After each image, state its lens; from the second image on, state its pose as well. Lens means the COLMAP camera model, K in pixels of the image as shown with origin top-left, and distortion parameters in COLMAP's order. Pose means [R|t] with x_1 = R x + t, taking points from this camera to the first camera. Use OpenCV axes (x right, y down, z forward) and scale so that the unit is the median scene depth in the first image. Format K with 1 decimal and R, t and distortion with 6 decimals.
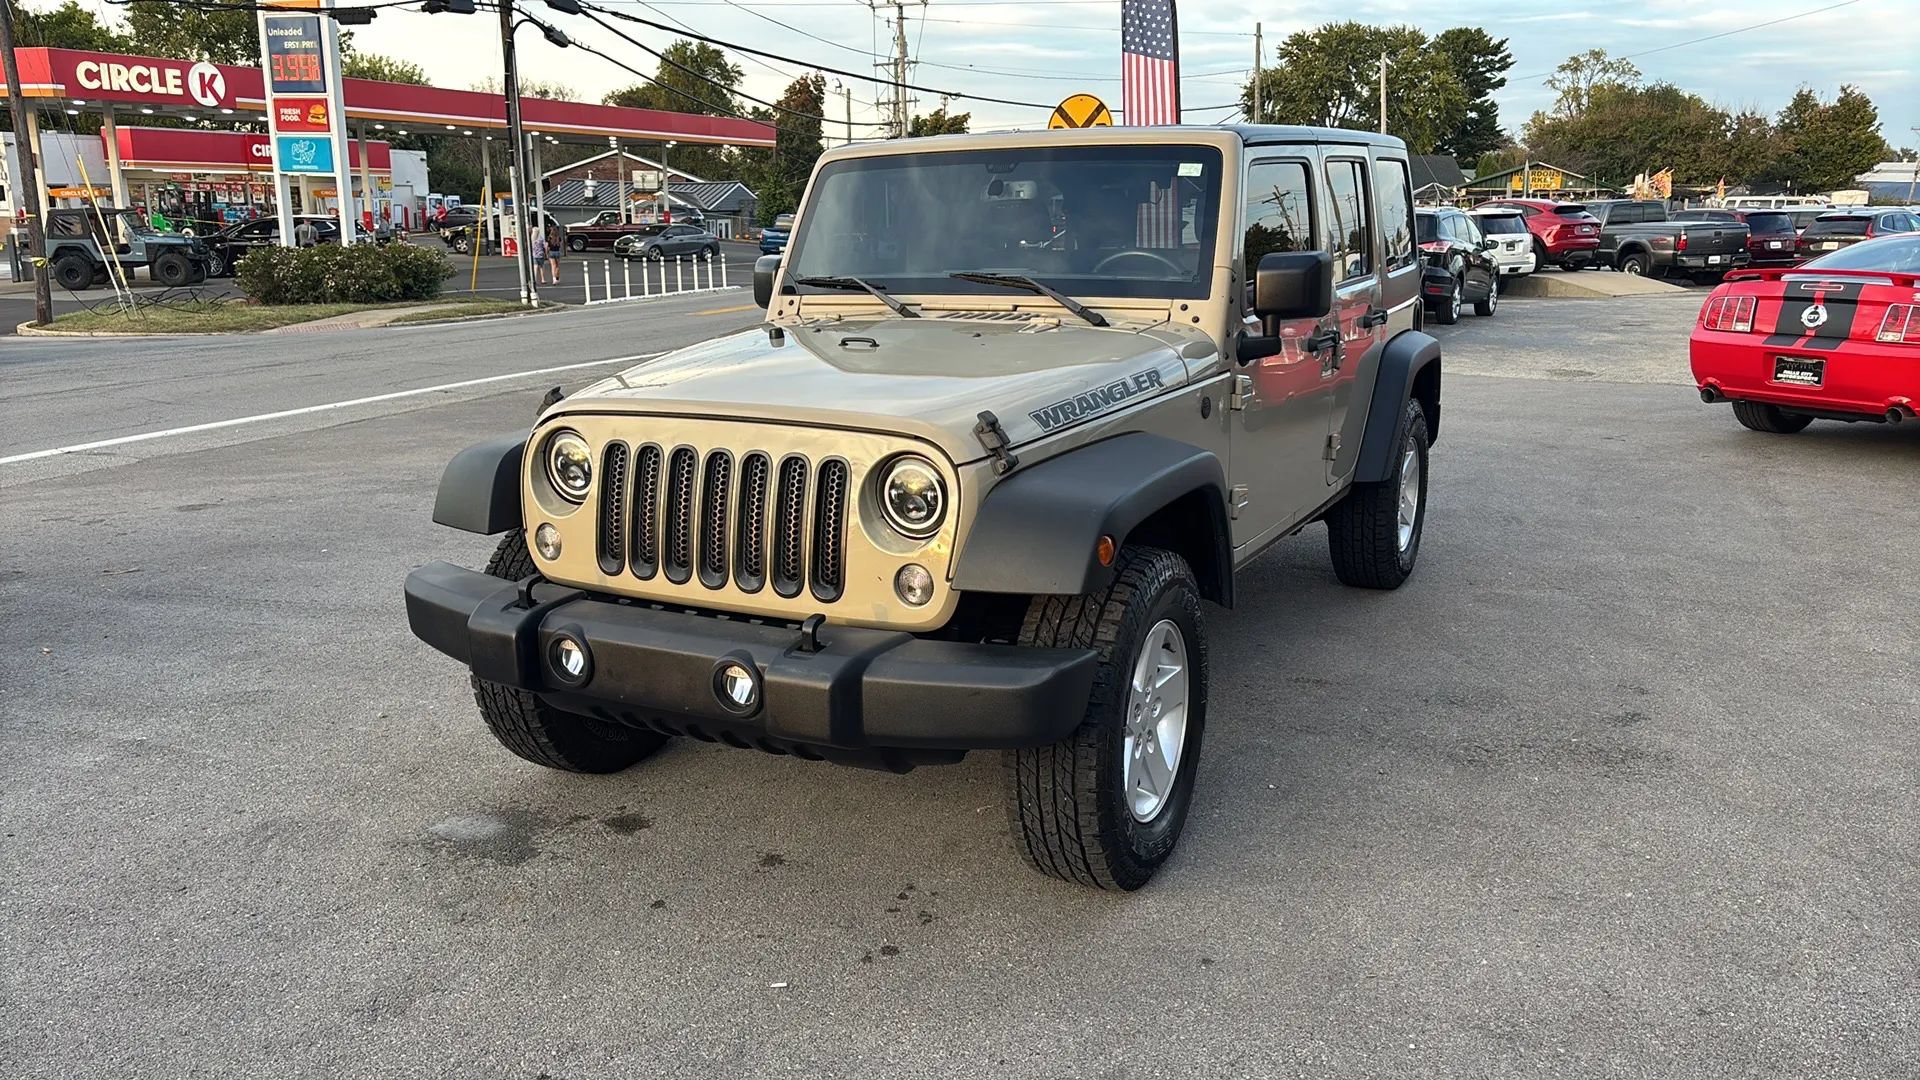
lens RADIAL K [[1390.0, 0, 954.9], [0, 1390.0, 545.8], [0, 0, 1]] dist [0.048505, -0.048717]
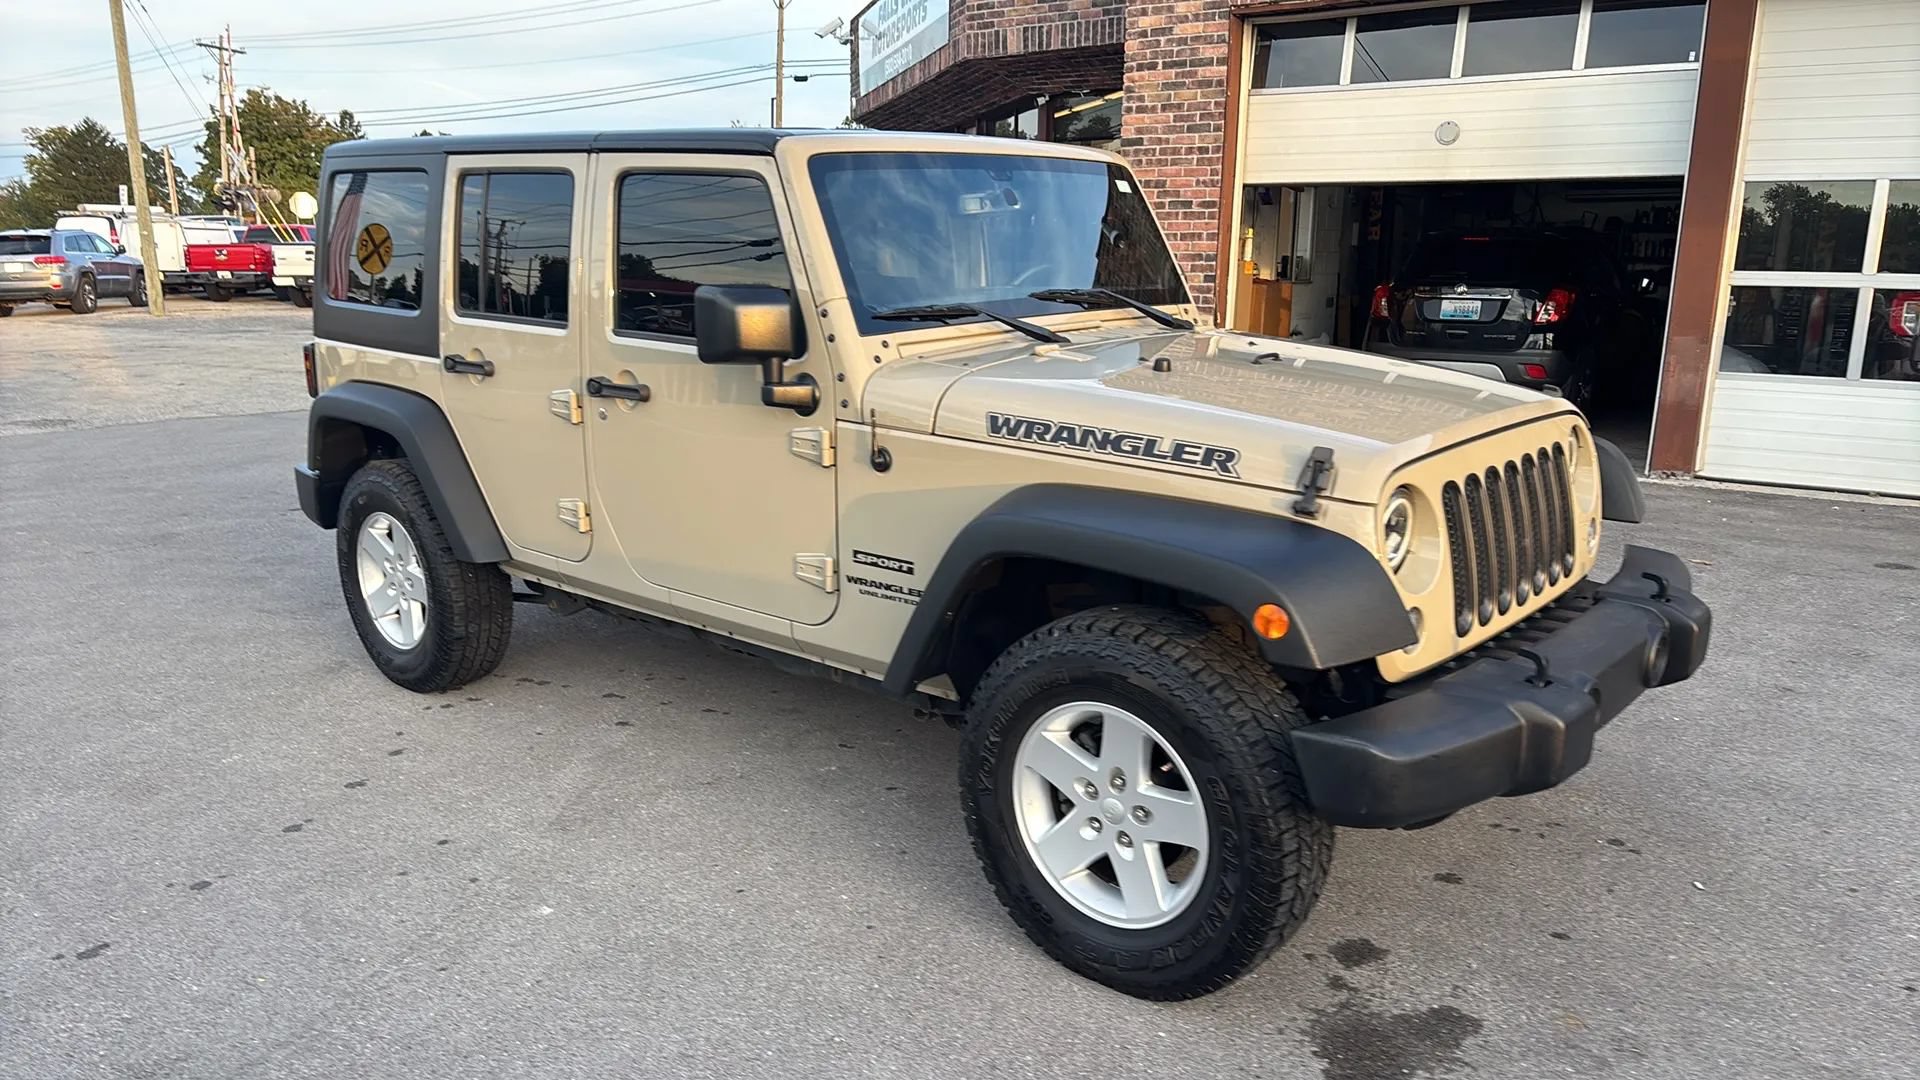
lens RADIAL K [[1389.7, 0, 972.8], [0, 1389.7, 556.1], [0, 0, 1]] dist [0.049756, -0.052515]
pose [[0.225211, -0.217226, 0.949786, -0.822134], [0.229561, 0.959215, 0.164949, -0.174097], [-0.946880, 0.180885, 0.265893, 0.763170]]
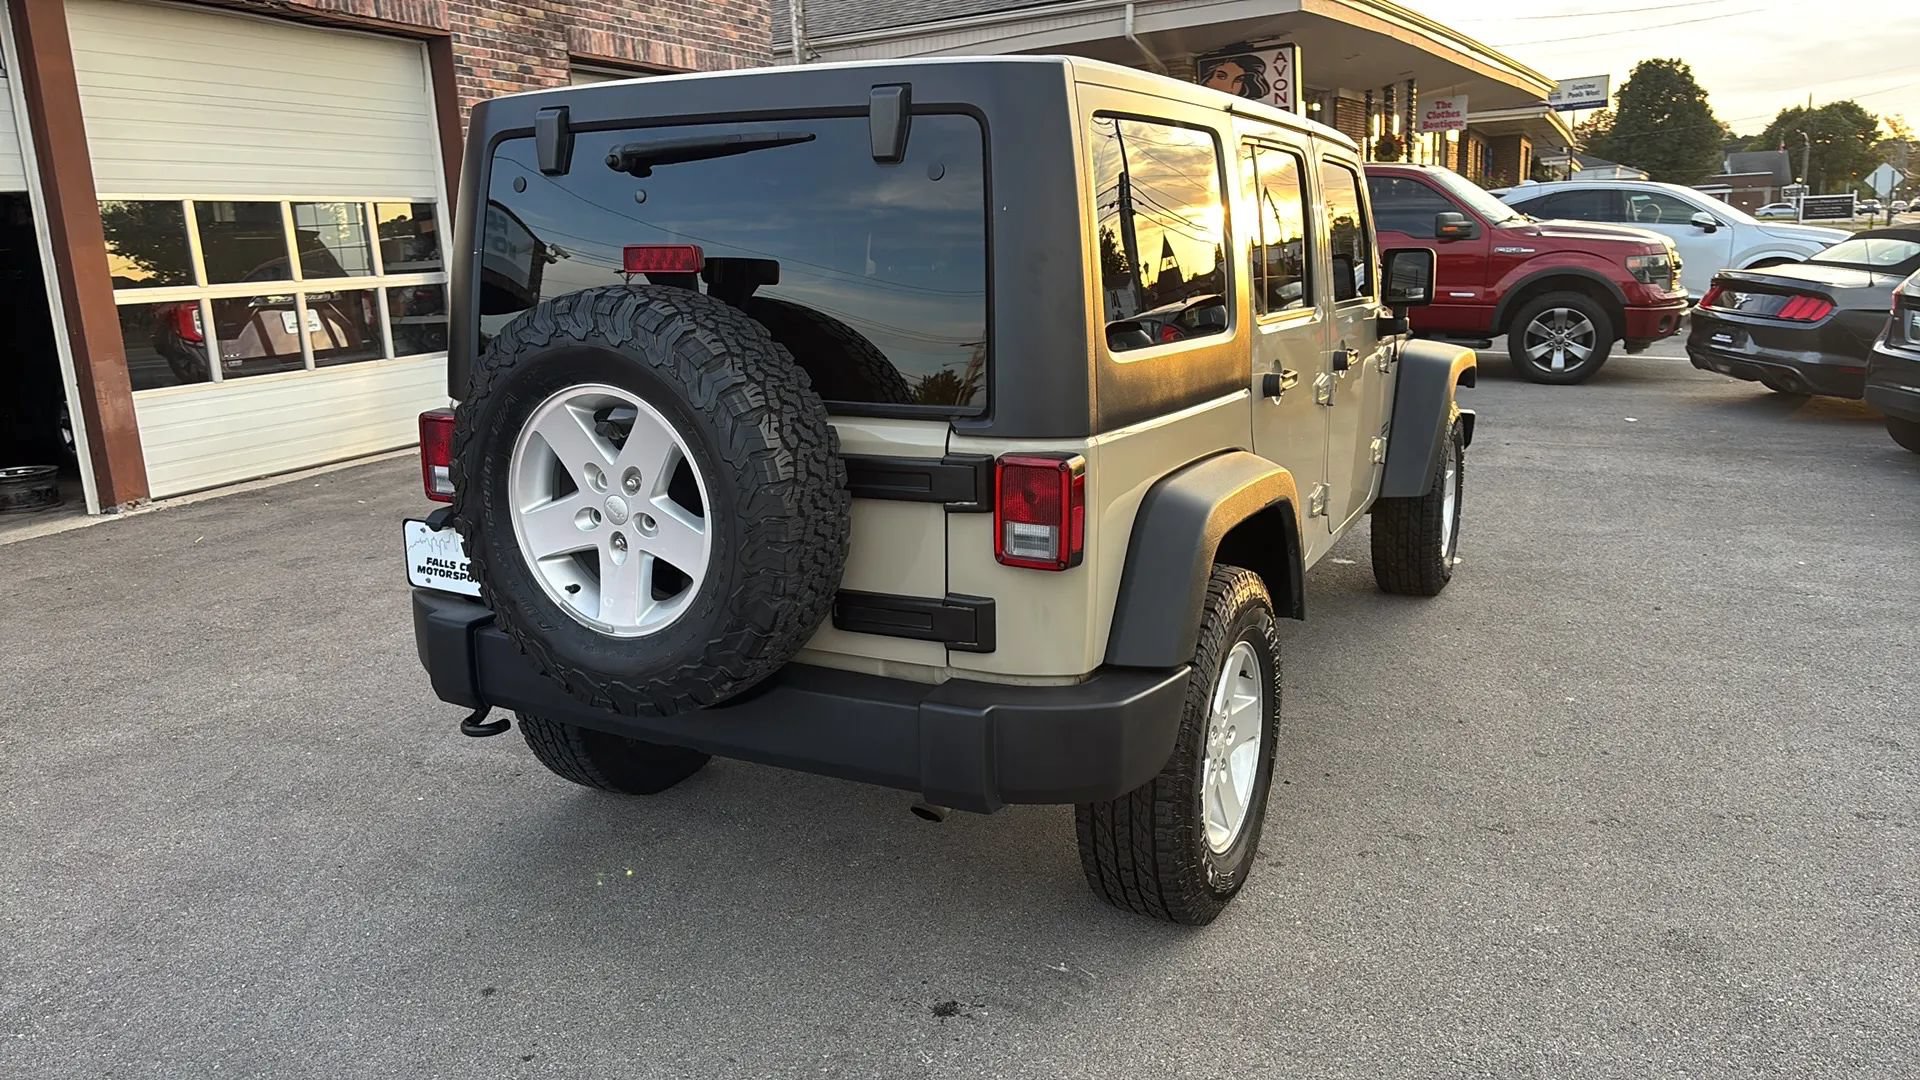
lens RADIAL K [[1389.4, 0, 917.5], [0, 1389.4, 541.2], [0, 0, 1]] dist [0.051191, -0.054692]
pose [[-0.999312, 0.032711, 0.017500, 0.202913], [0.037084, 0.893449, 0.447632, -0.486728], [-0.000993, 0.447973, -0.894047, 2.018355]]
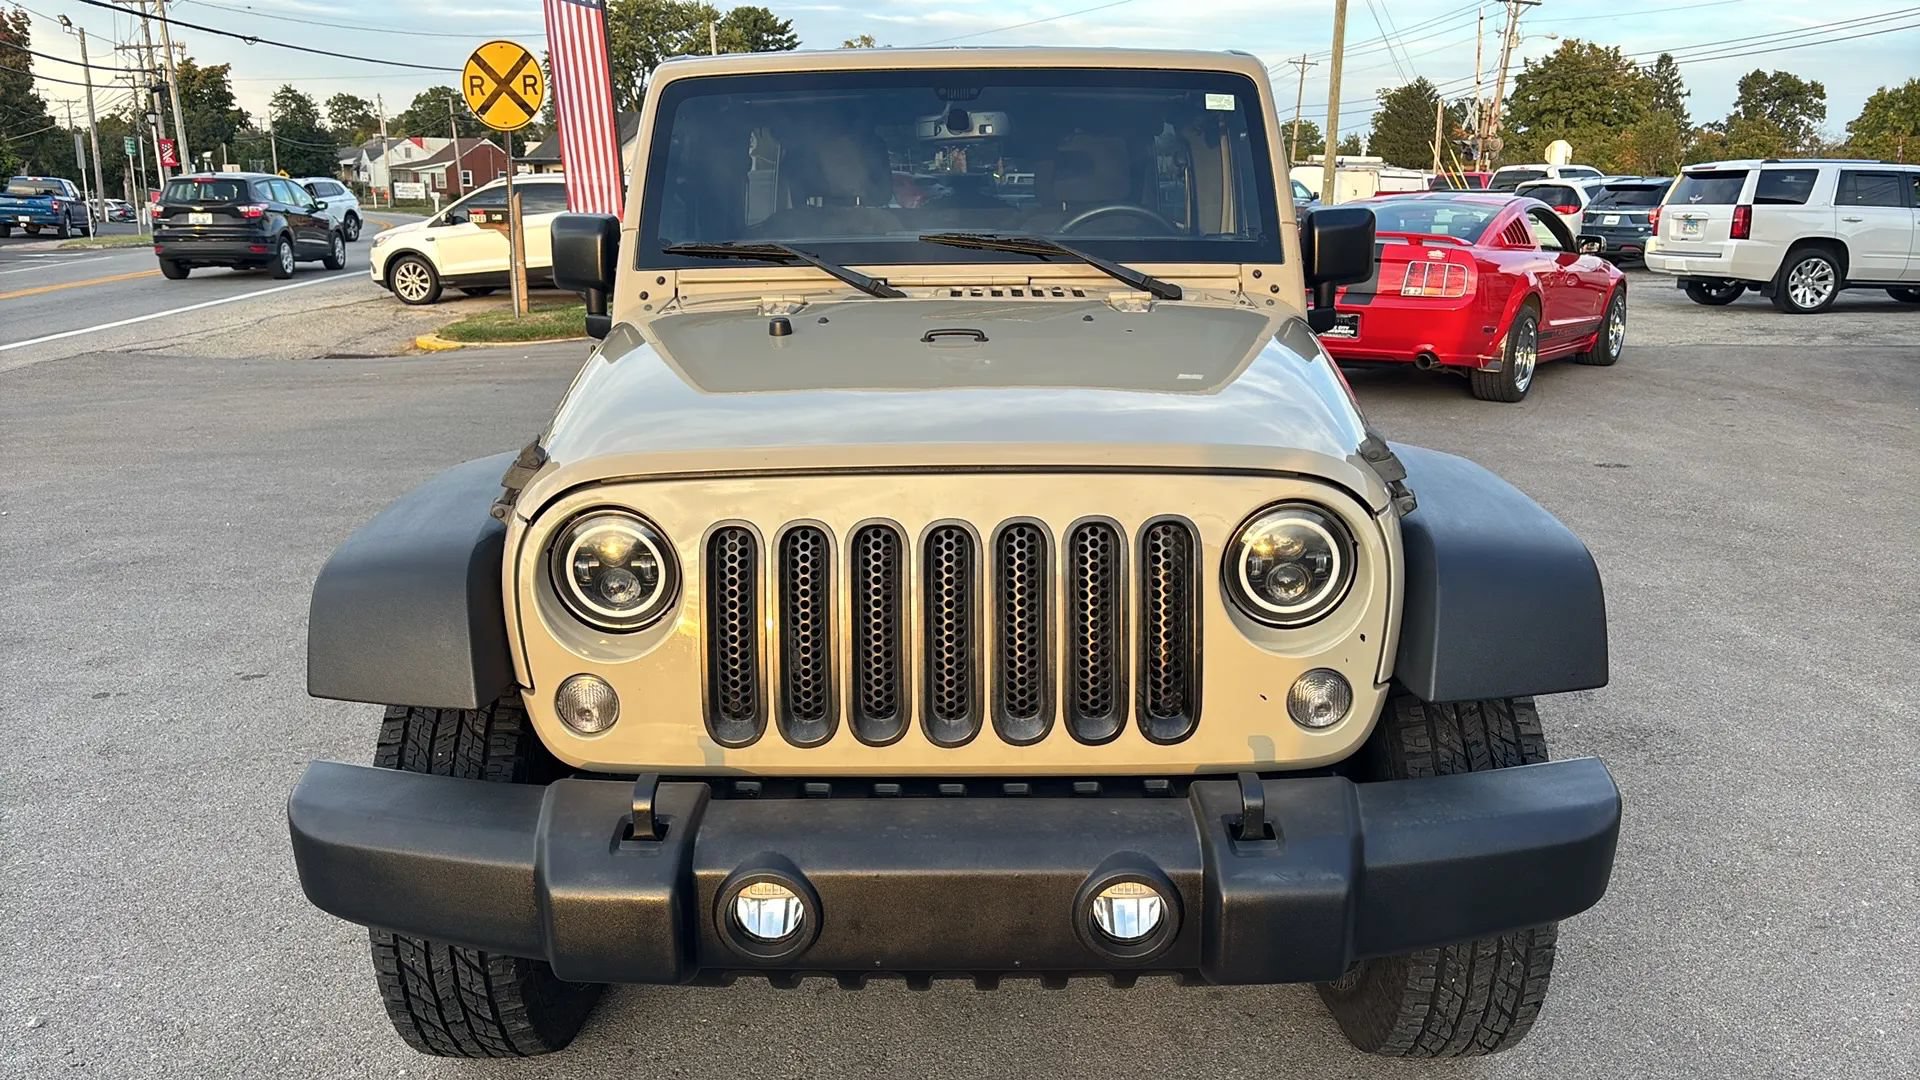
lens RADIAL K [[1390.0, 0, 952.6], [0, 1390.0, 537.8], [0, 0, 1]] dist [0.048505, -0.048717]
pose [[0.889521, -0.106656, 0.444272, -0.304353], [0.100298, 0.994237, 0.037868, -0.058535], [-0.445750, 0.010875, 0.895091, 0.311101]]
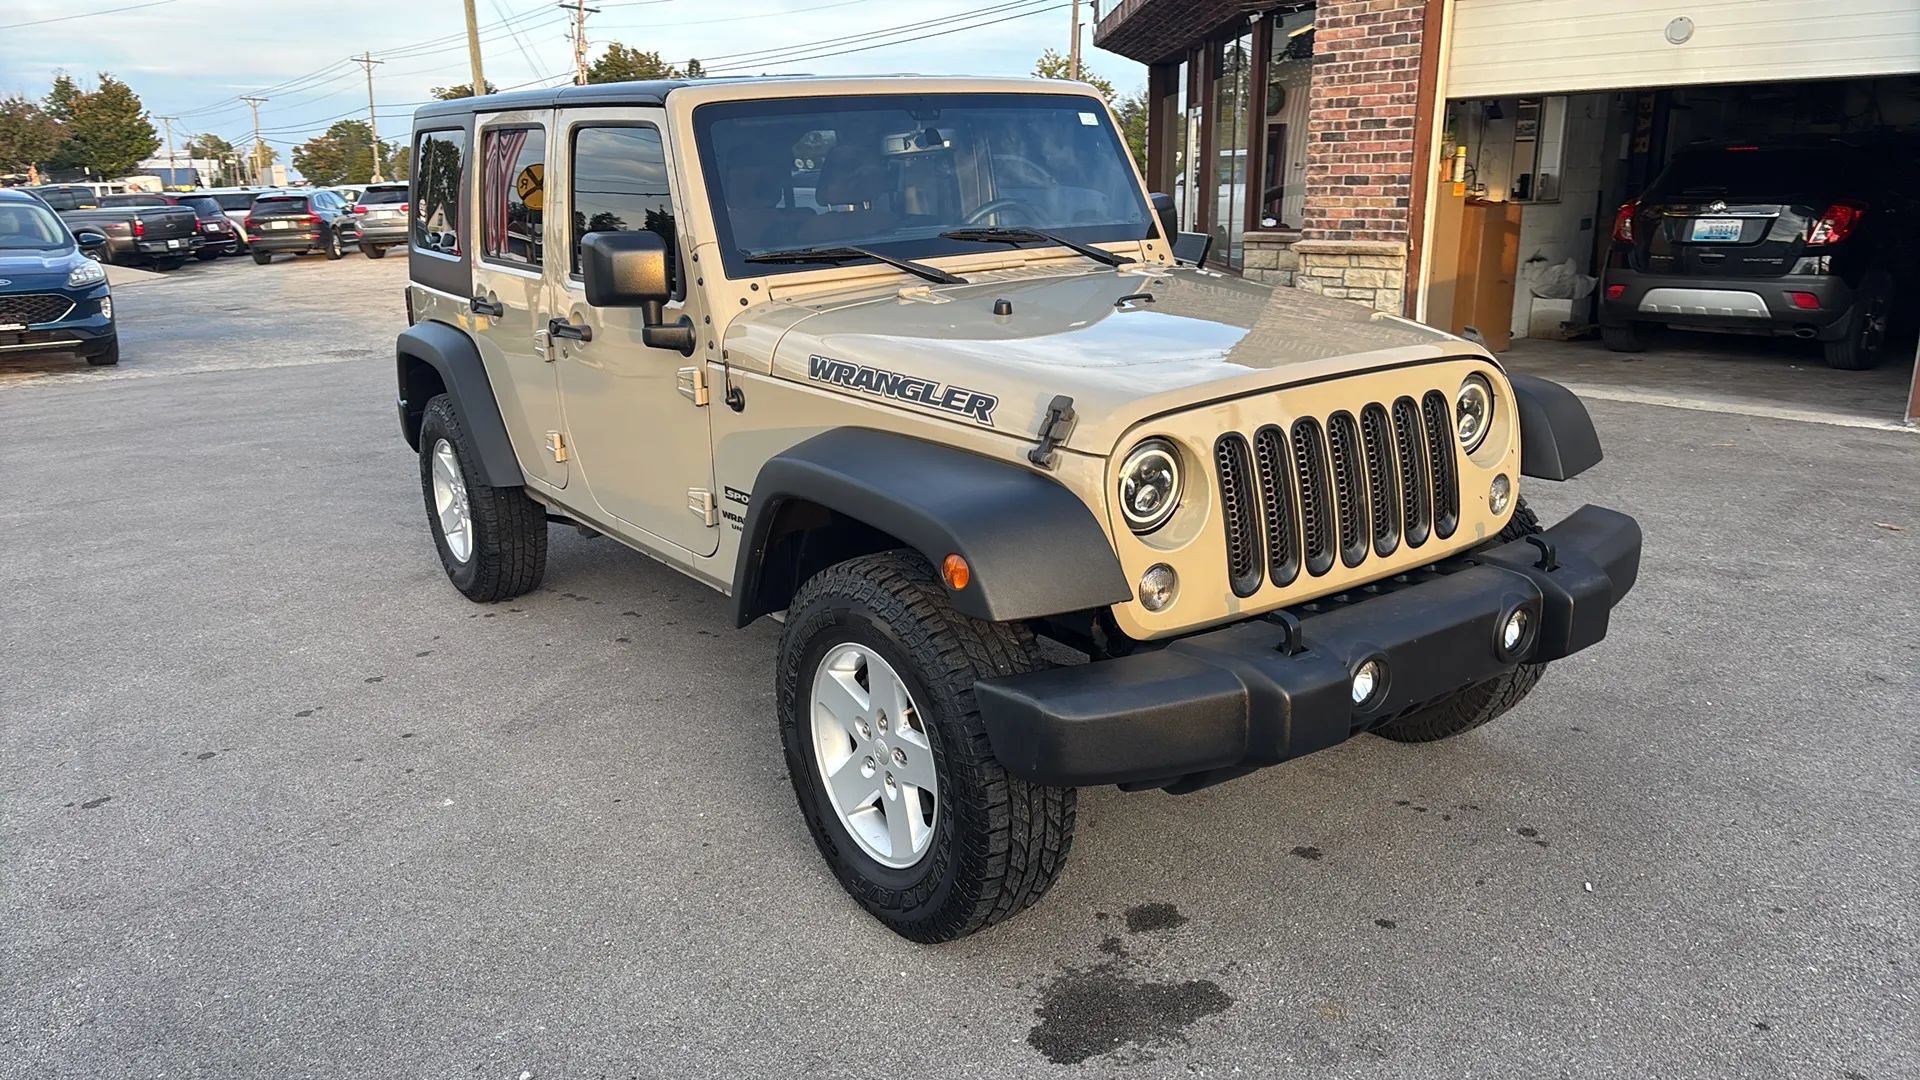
lens RADIAL K [[1389.7, 0, 917.2], [0, 1389.7, 530.5], [0, 0, 1]] dist [0.049756, -0.052515]
pose [[0.468126, -0.233857, 0.852155, -0.747617], [0.236005, 0.962404, 0.134465, -0.125110], [-0.851563, 0.138167, 0.505718, 0.542760]]
